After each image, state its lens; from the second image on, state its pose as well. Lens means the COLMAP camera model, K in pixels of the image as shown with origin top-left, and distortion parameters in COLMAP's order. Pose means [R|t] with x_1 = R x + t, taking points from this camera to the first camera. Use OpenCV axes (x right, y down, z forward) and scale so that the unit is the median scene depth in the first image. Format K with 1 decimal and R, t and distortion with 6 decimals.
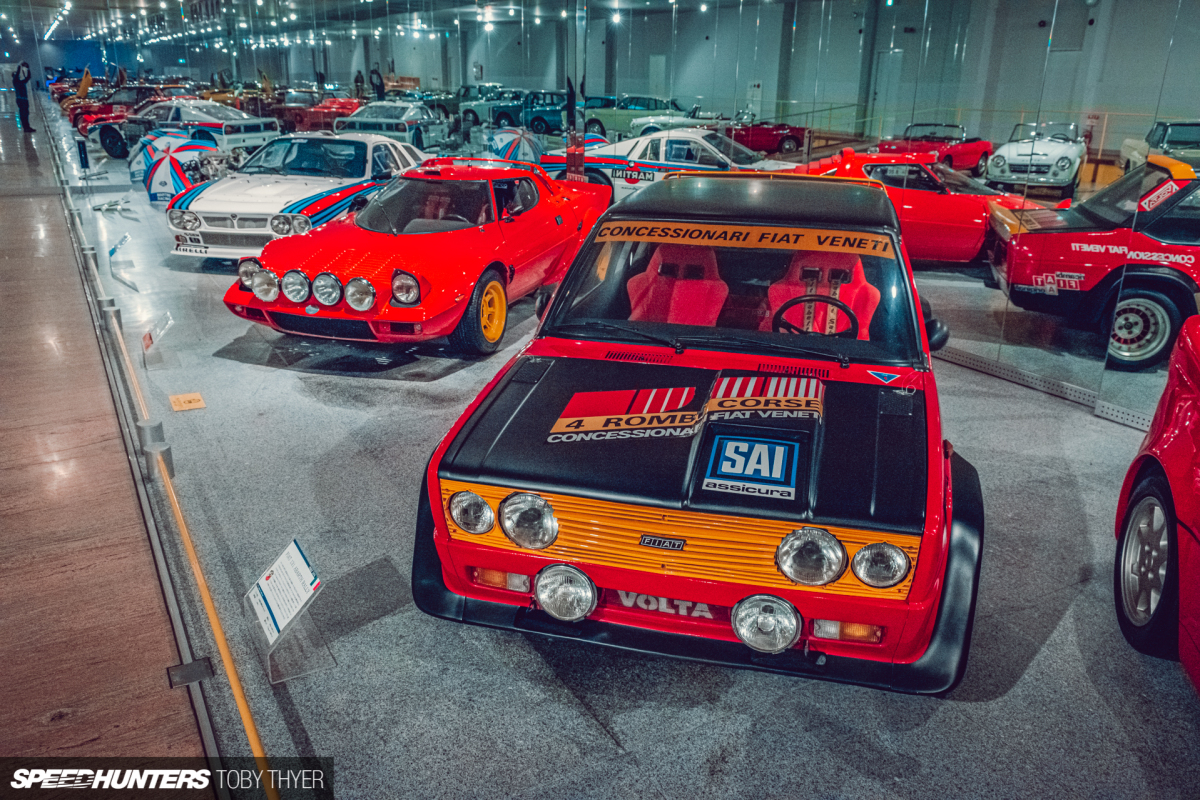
lens RADIAL K [[909.8, 0, 600.0], [0, 909.8, 400.0], [0, 0, 1]] dist [0.007558, -0.011018]
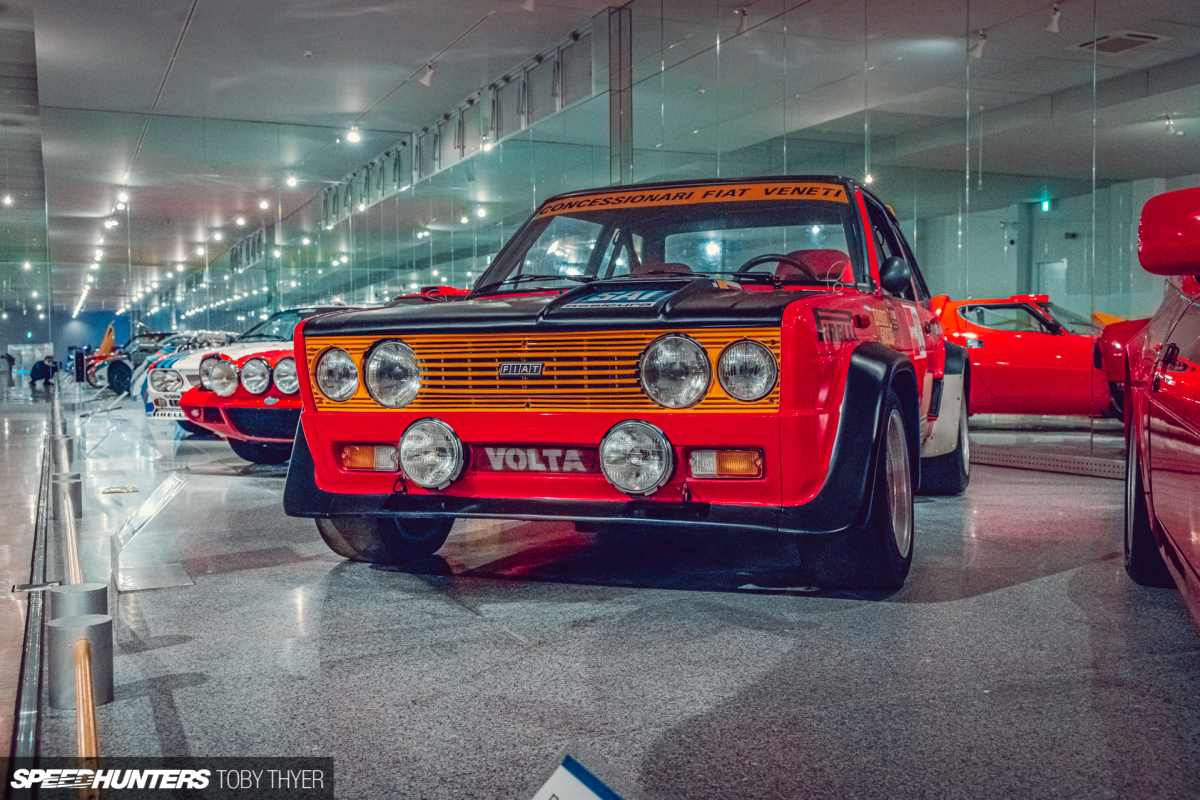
lens RADIAL K [[1186.0, 0, 600.0], [0, 1186.0, 400.0], [0, 0, 1]] dist [0.004725, 0.020139]
pose [[0.994461, -0.023129, -0.102528, 0.185760], [-0.008127, 0.955646, -0.294407, 0.370263], [0.104790, 0.293609, 0.950165, -0.095128]]
